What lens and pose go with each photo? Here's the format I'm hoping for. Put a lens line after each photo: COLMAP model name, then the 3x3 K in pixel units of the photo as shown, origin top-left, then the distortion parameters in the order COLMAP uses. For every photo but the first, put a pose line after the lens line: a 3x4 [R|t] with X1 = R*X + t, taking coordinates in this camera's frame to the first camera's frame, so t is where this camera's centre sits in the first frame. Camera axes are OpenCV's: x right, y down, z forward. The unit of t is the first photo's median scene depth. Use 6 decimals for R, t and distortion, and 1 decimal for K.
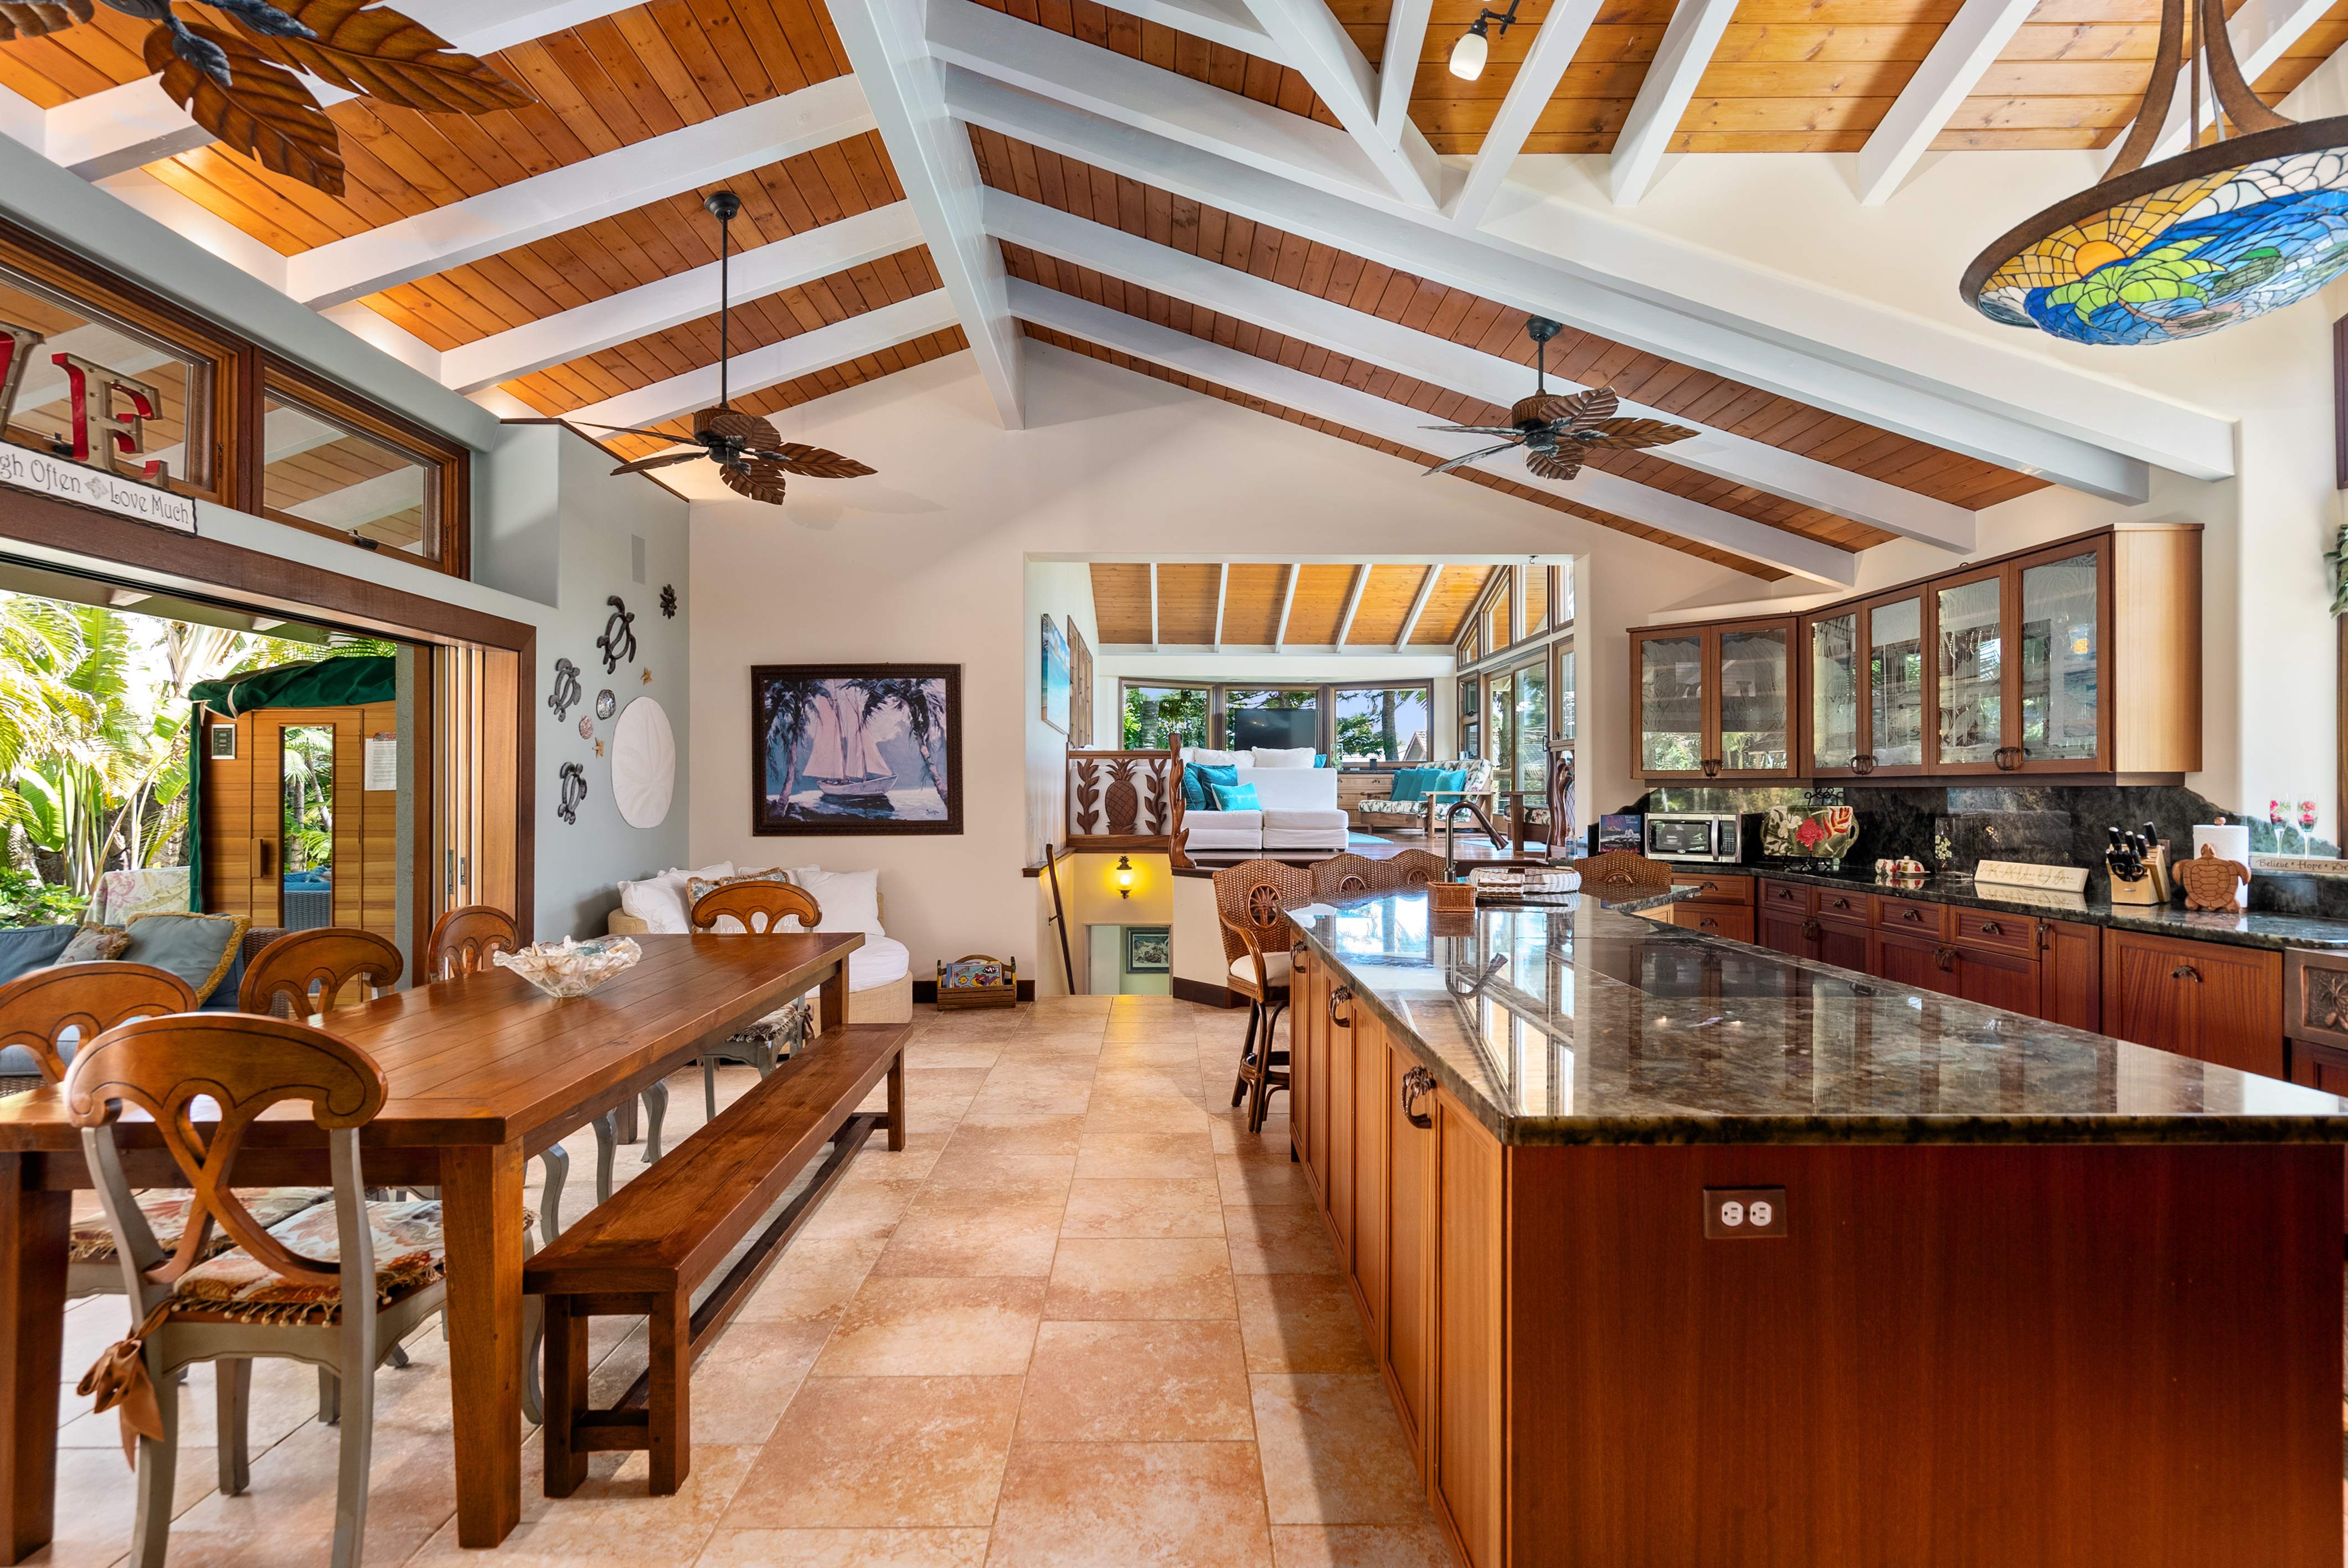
lens RADIAL K [[1086.4, 0, 1169.0], [0, 1086.4, 787.1], [0, 0, 1]] dist [-0.002935, 0.002249]
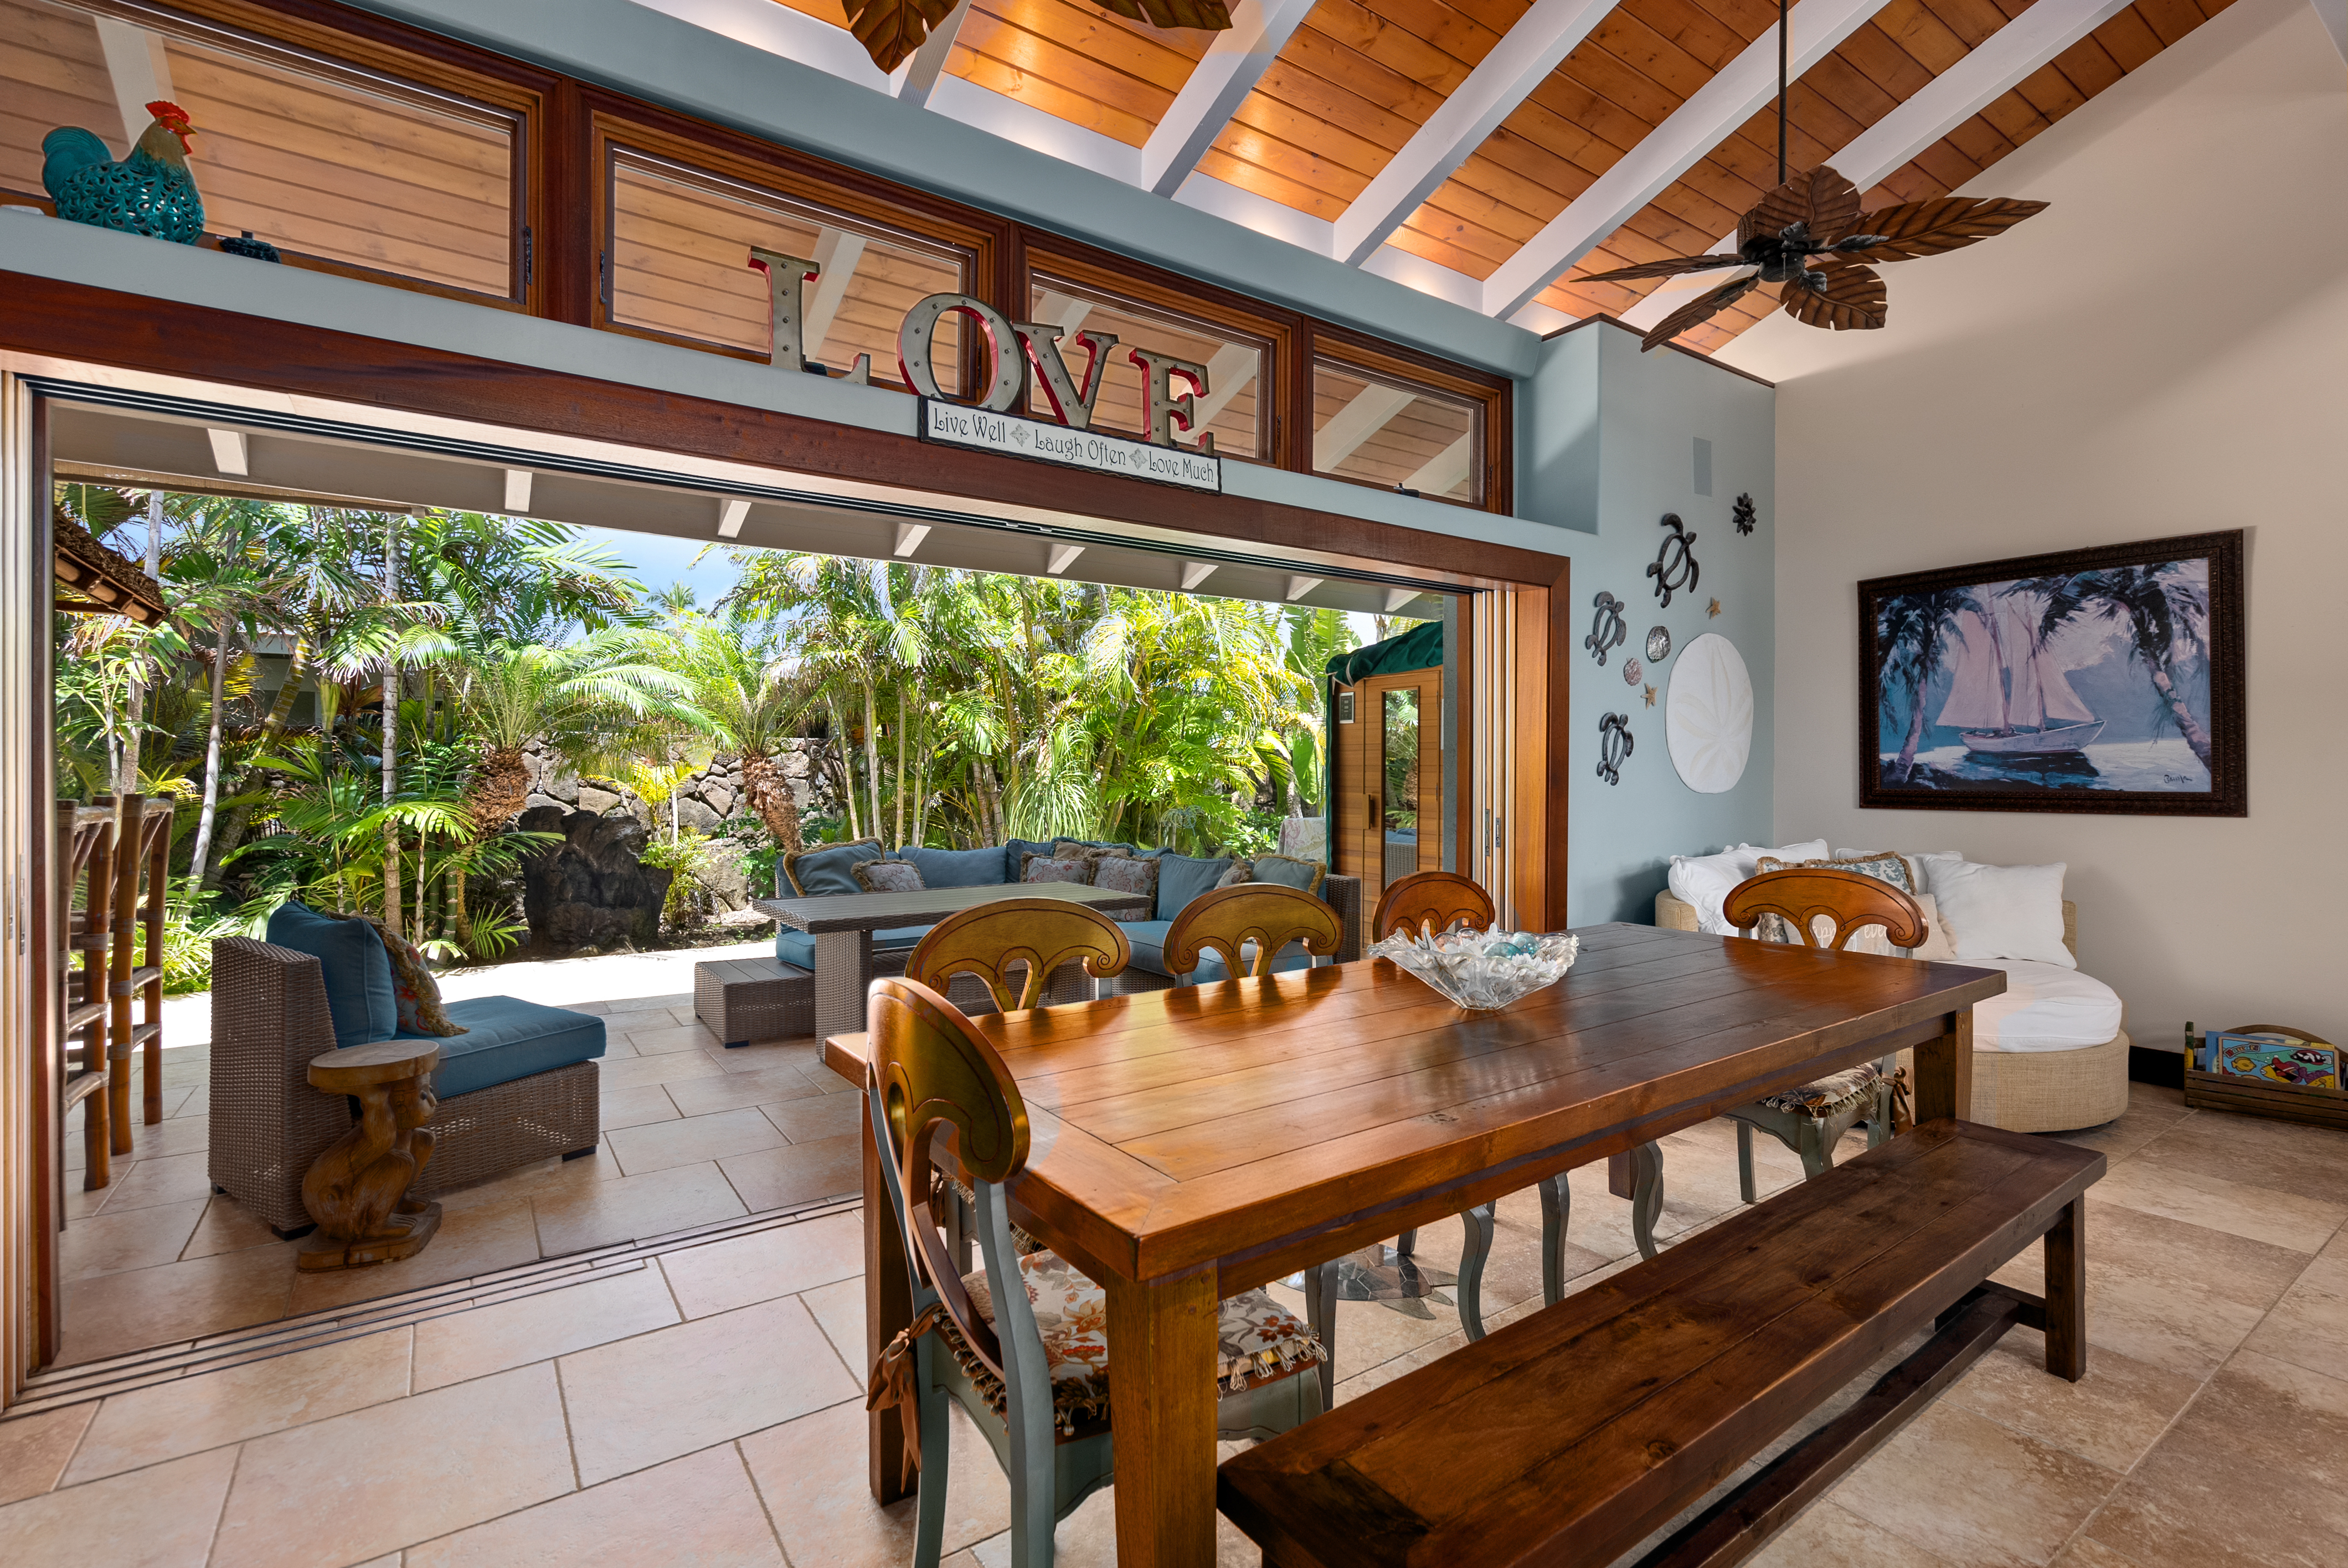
lens RADIAL K [[1086.4, 0, 1170.8], [0, 1086.4, 773.5], [0, 0, 1]] dist [-0.002935, 0.002249]
pose [[0.562897, 0.008054, -0.826488, -0.039050], [0.001936, 0.999937, 0.011062, 0.015211], [0.826525, -0.007827, 0.562846, 0.232981]]
